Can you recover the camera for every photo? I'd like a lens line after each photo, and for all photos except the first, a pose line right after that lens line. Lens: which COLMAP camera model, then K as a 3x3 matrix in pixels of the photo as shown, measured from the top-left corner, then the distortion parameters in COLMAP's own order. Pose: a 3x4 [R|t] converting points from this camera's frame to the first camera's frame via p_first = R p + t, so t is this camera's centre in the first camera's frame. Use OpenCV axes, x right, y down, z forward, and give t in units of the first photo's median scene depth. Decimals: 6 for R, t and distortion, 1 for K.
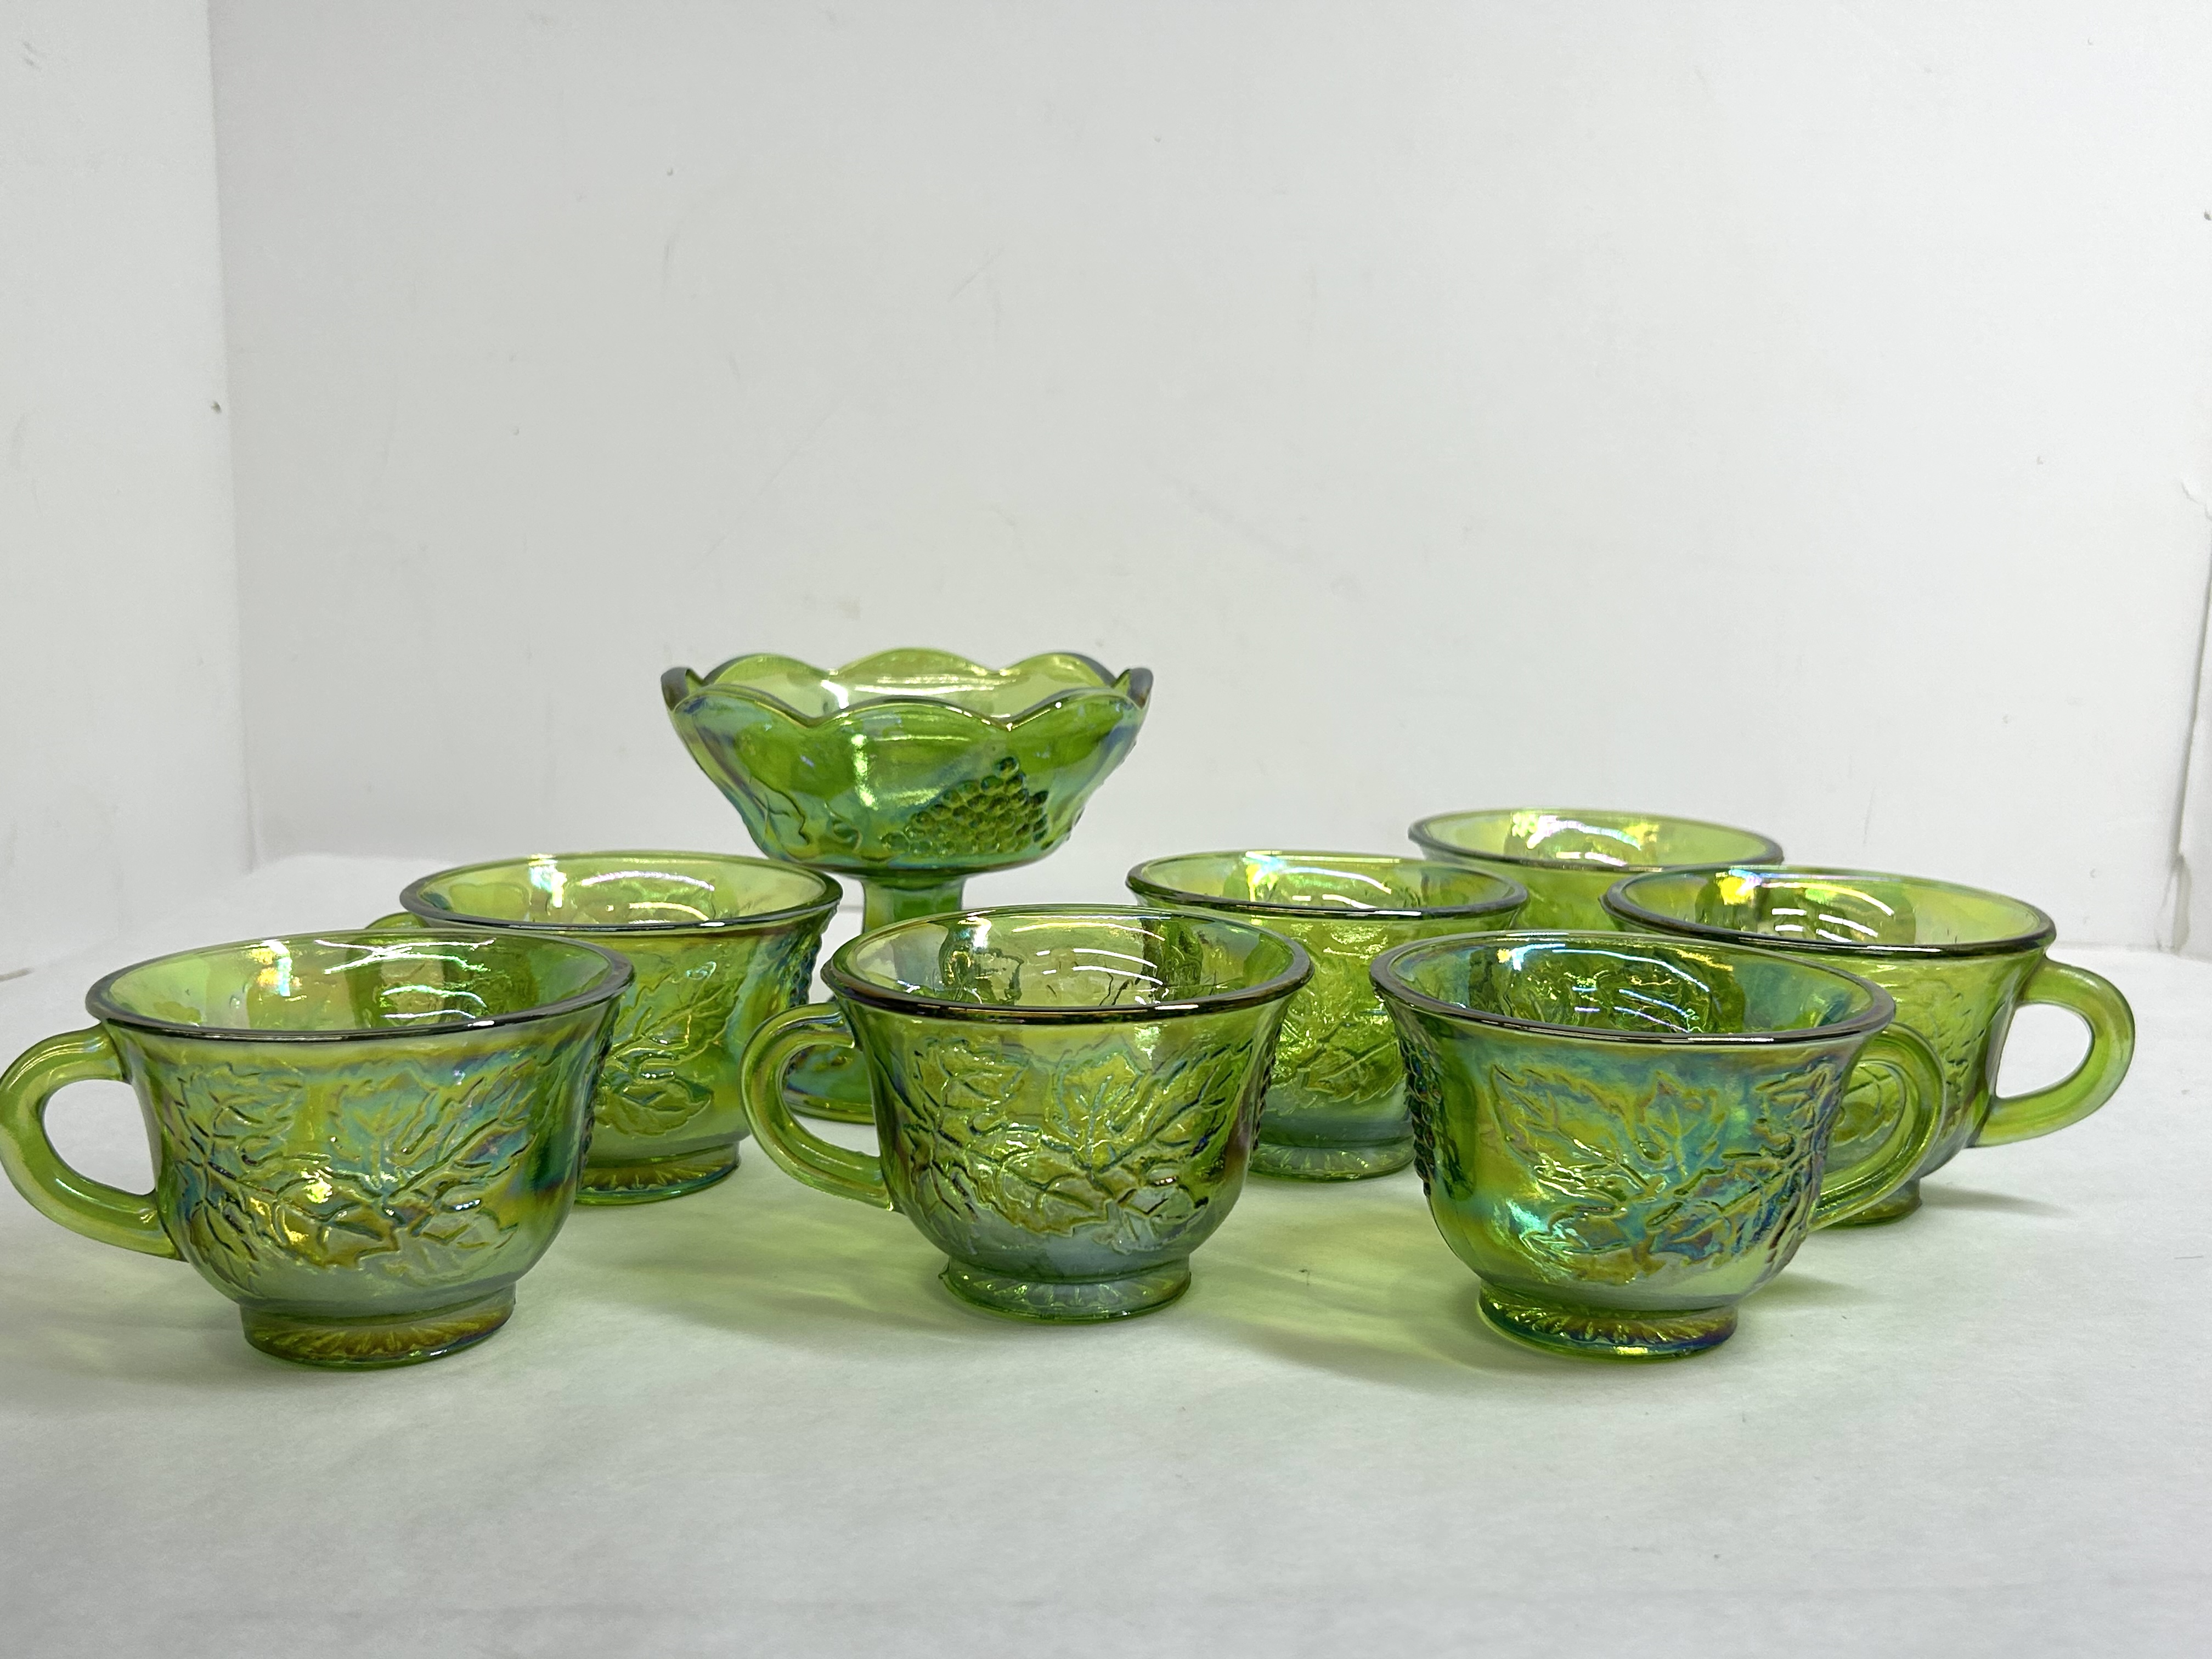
lens RADIAL K [[2196.3, 0, 1106.0], [0, 2196.3, 829.5], [0, 0, 1]] dist [0.010500, -0.017905]
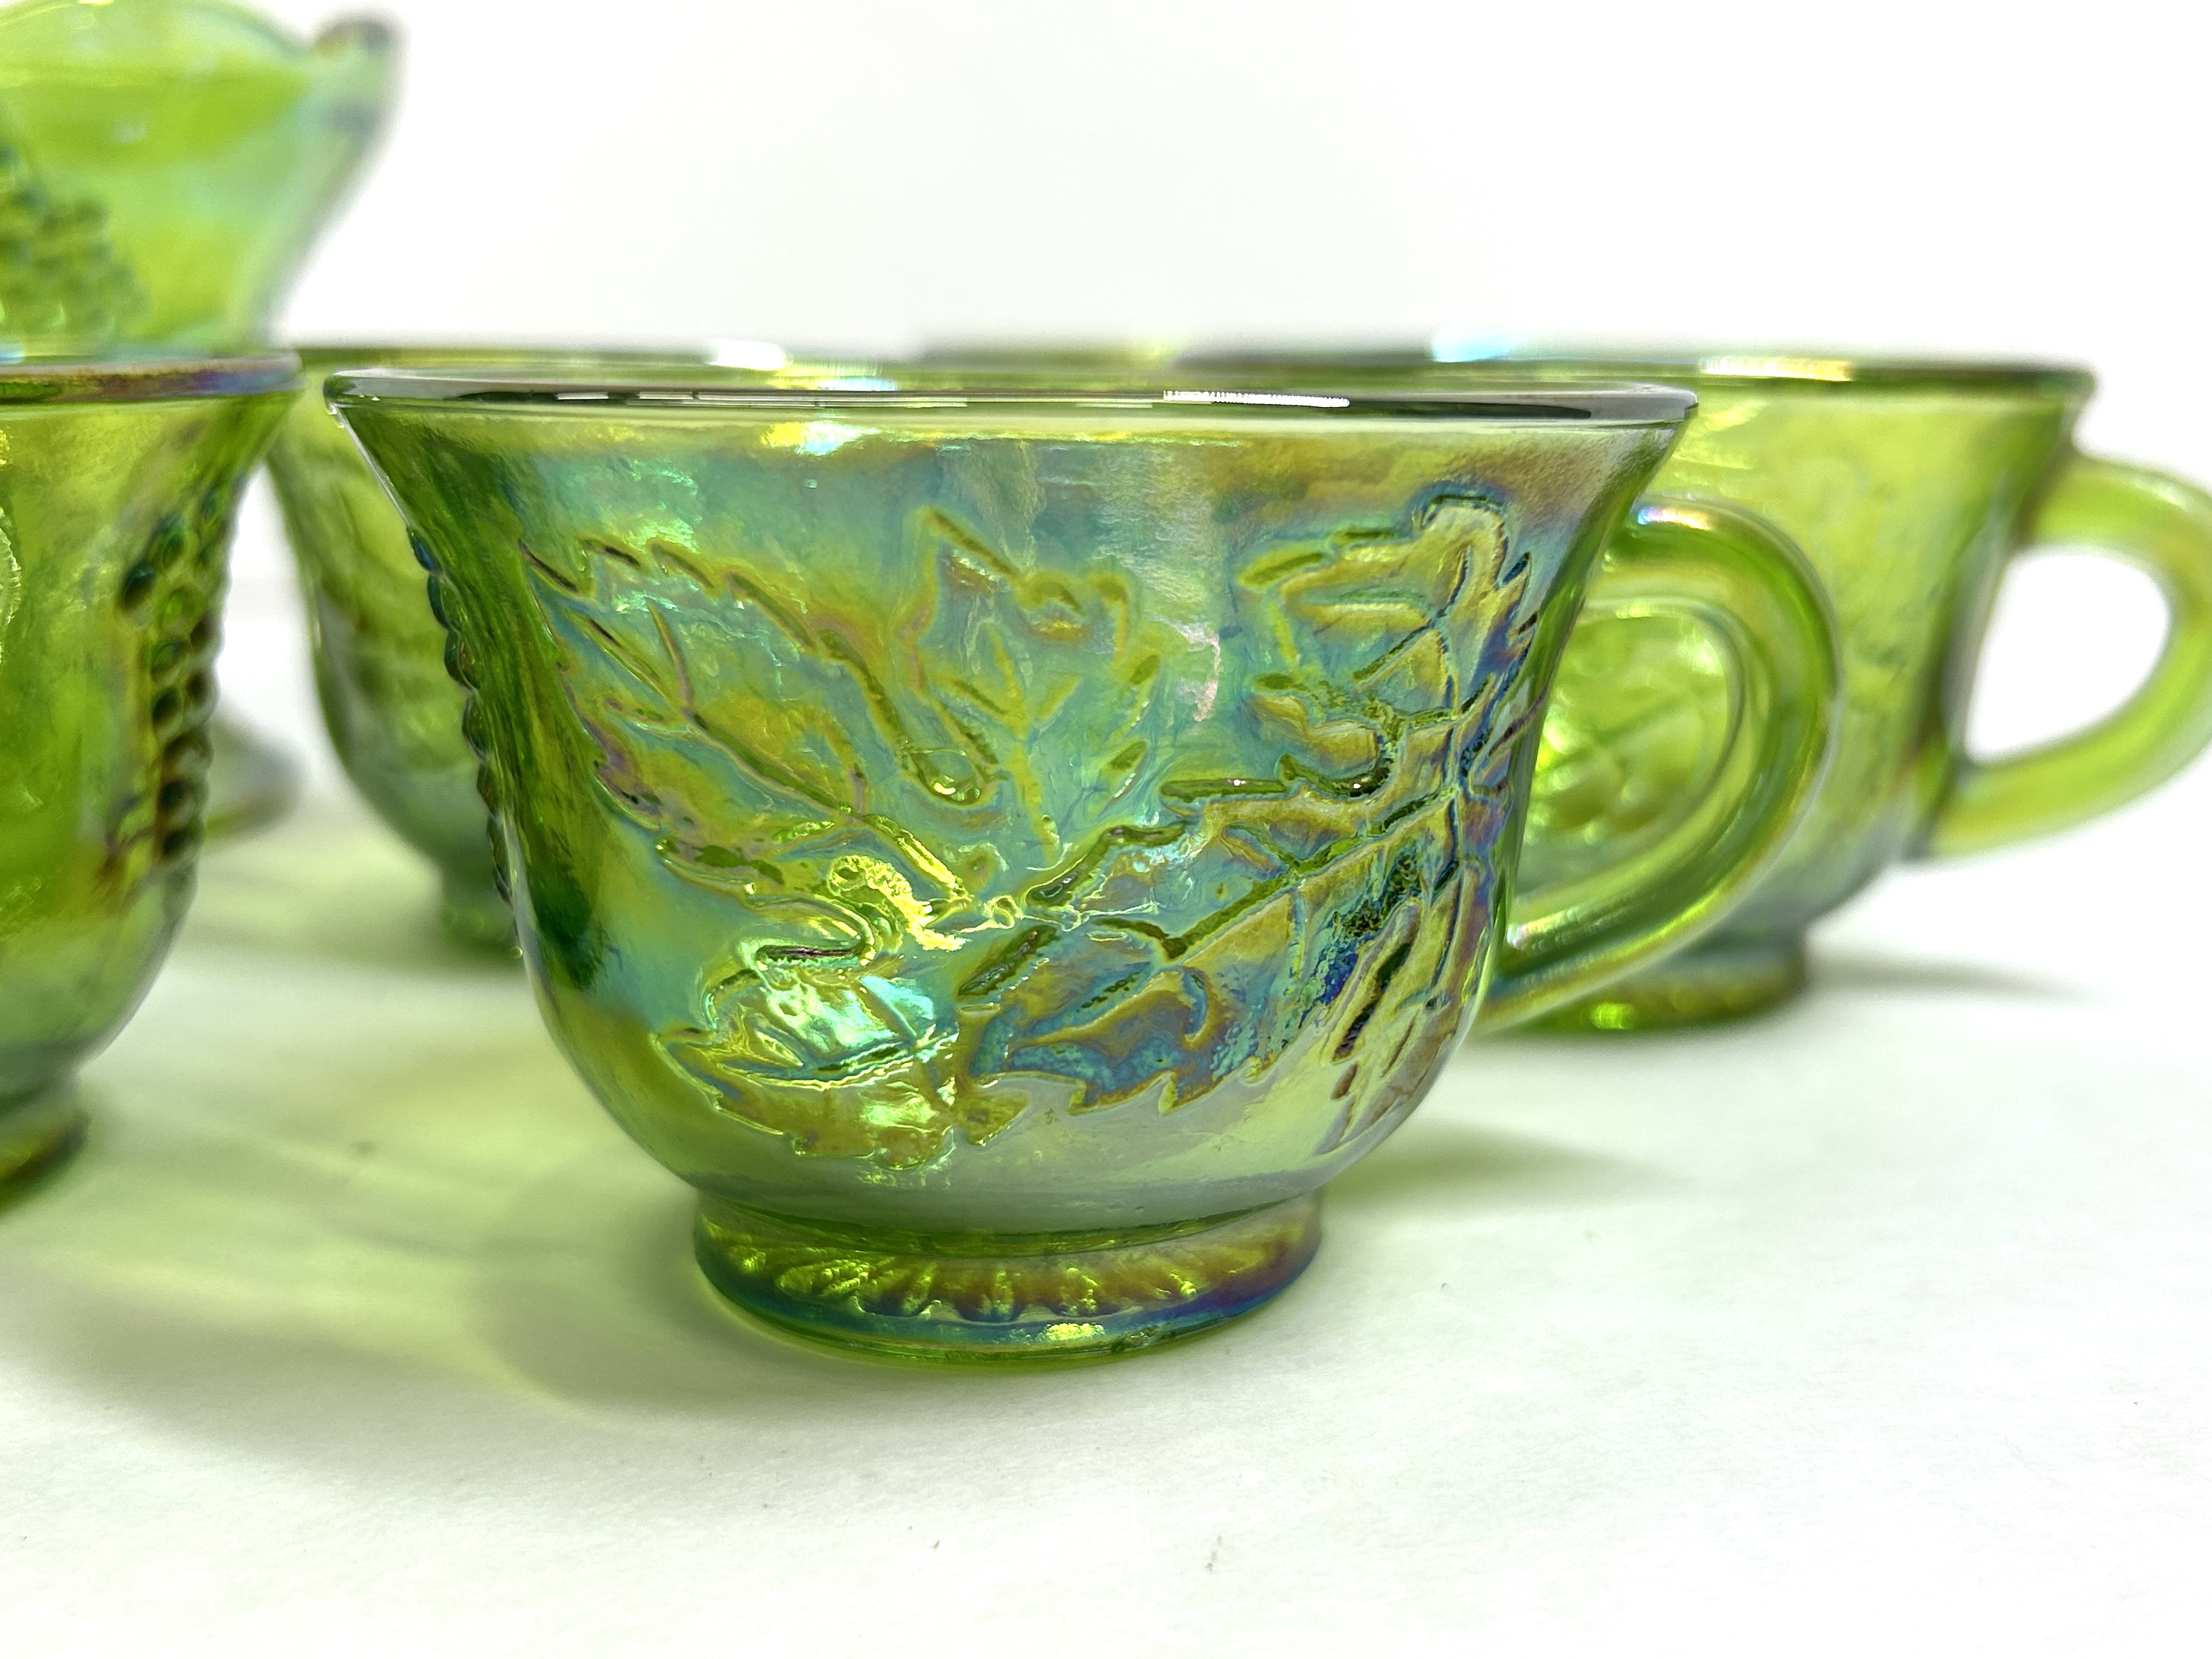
lens RADIAL K [[2218.2, 0, 1106.0], [0, 2218.2, 829.5], [0, 0, 1]] dist [0.147726, -0.367981]
pose [[0.999703, -0.010425, 0.022033, 0.237618], [0.009058, 0.998082, 0.061247, 0.120581], [-0.022629, -0.061030, 0.997879, 0.591218]]
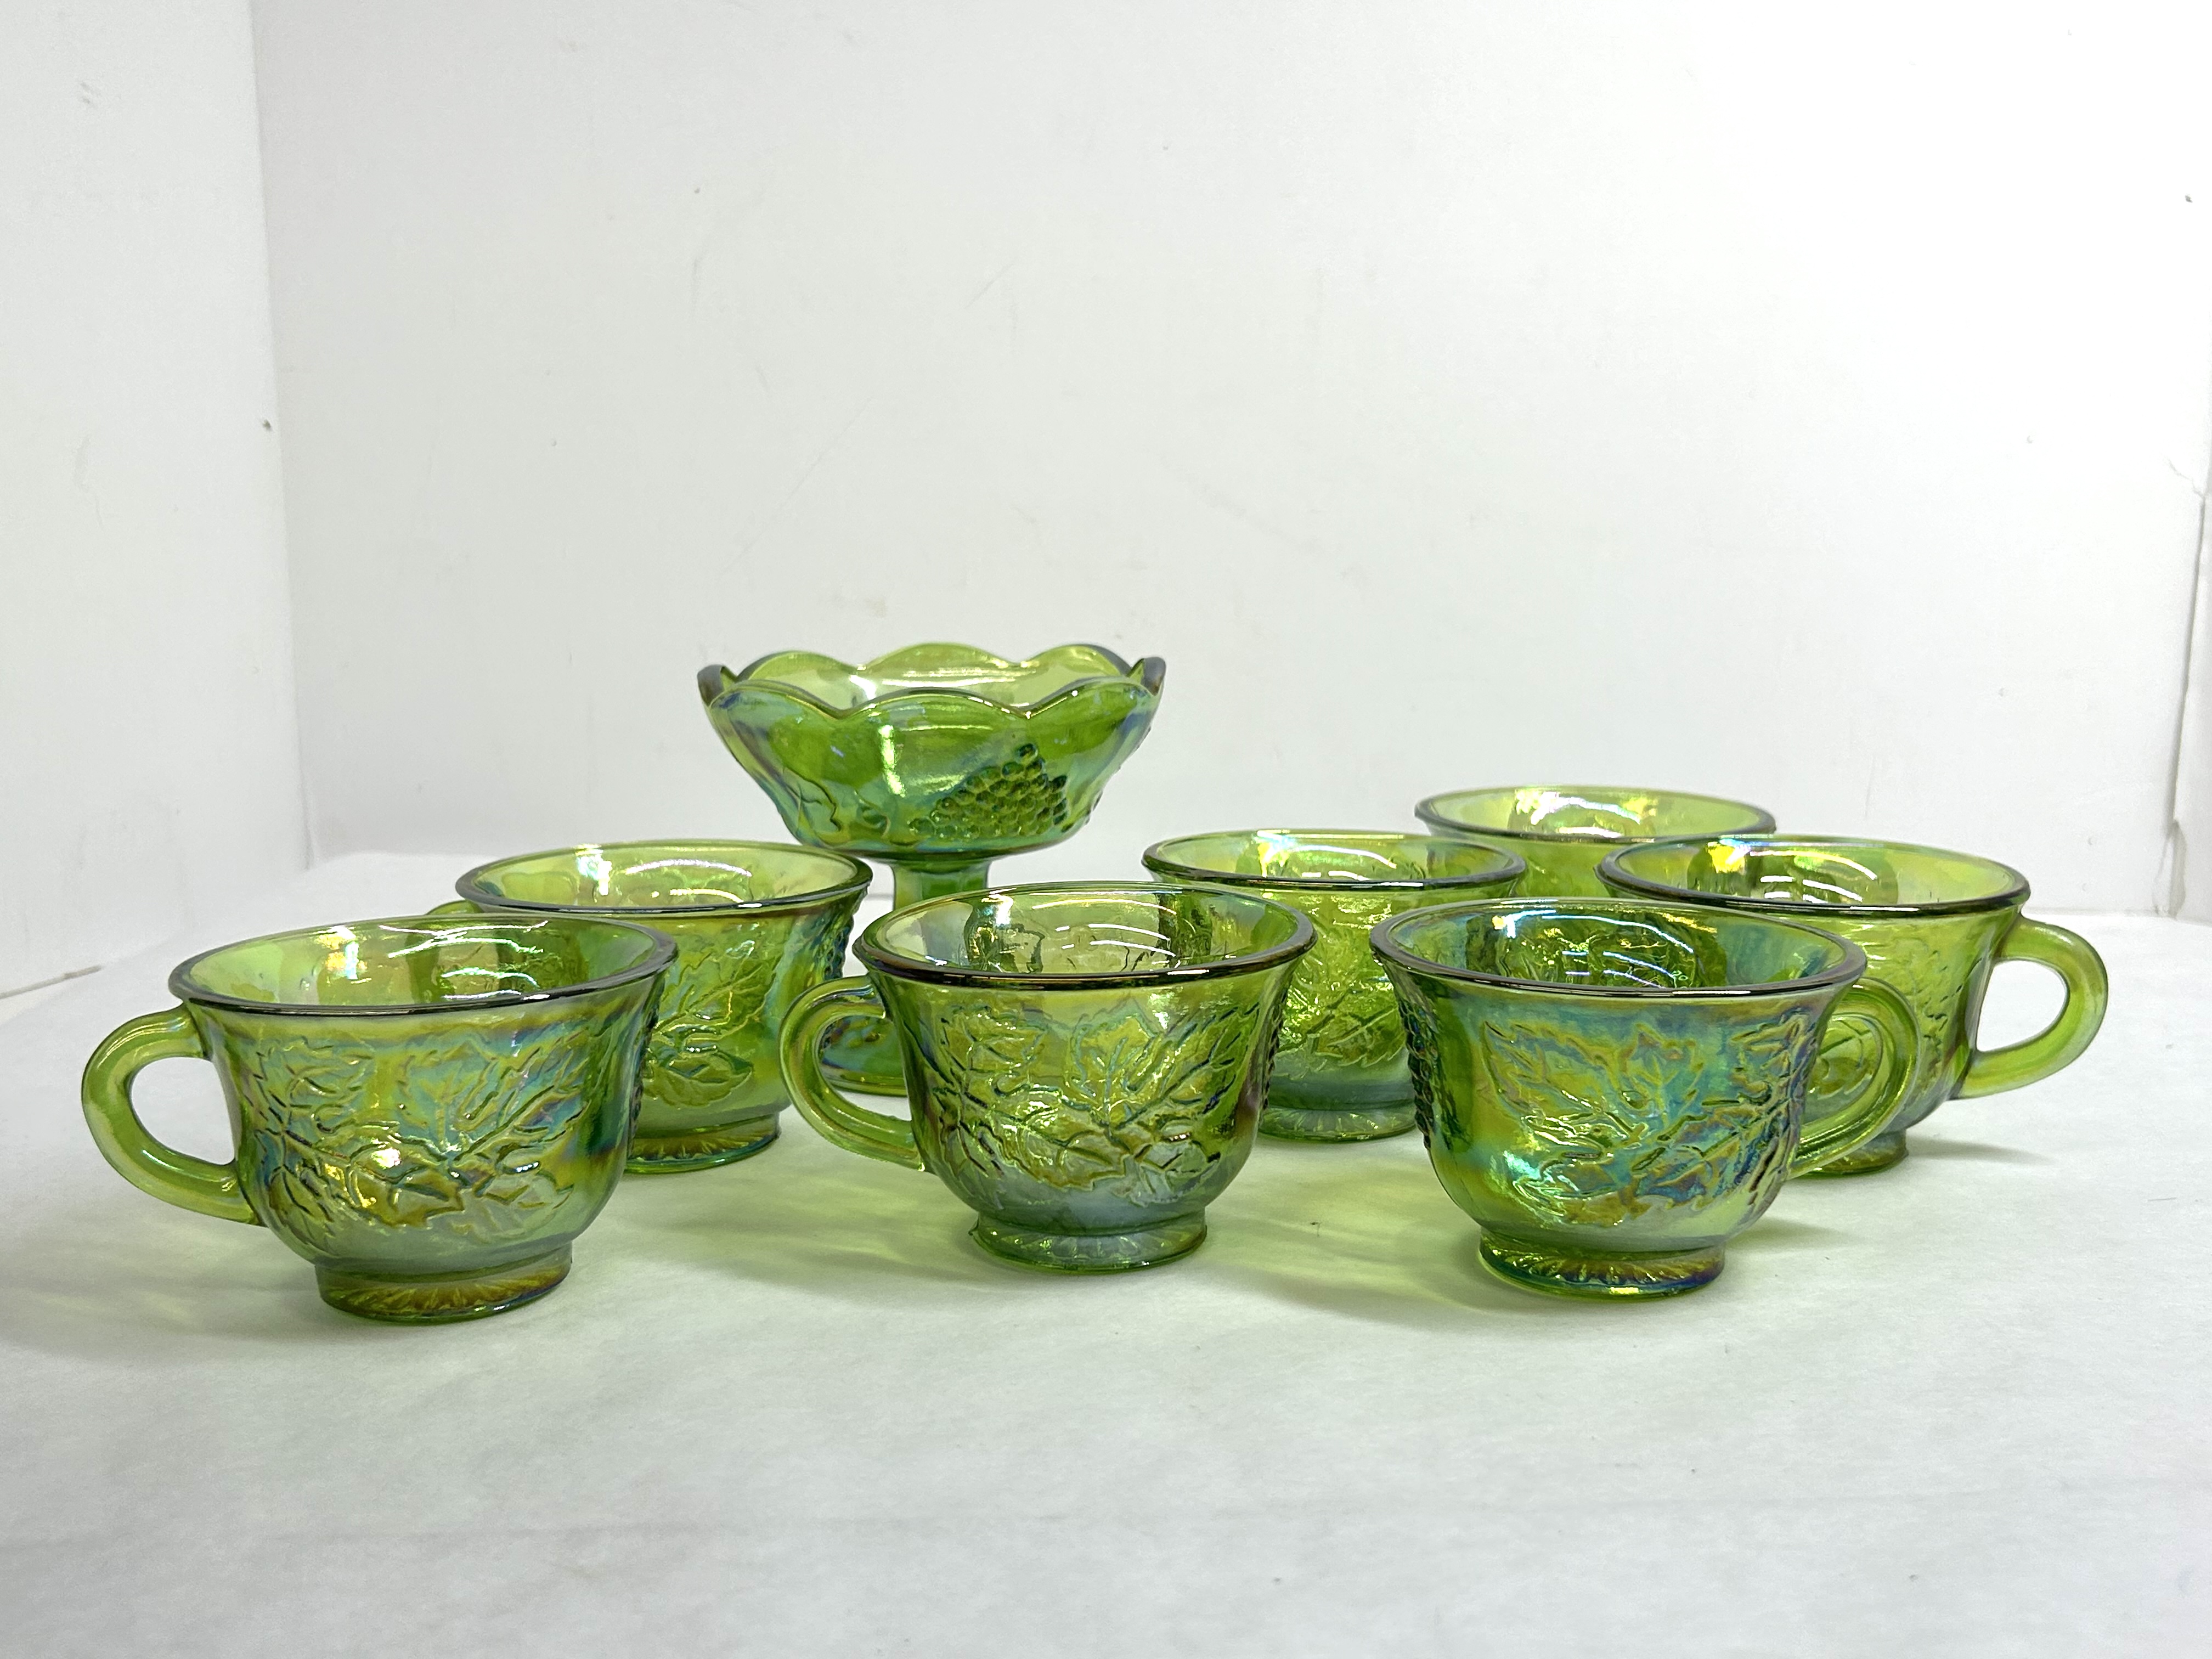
lens RADIAL K [[2181.4, 0, 1099.7], [0, 2181.4, 829.7], [0, 0, 1]] dist [0.010916, 0.010180]
pose [[0.999675, -0.017806, -0.018268, 0.010111], [0.017842, 0.999839, 0.001830, 0.008384], [0.018232, -0.002156, 0.999831, -0.053141]]
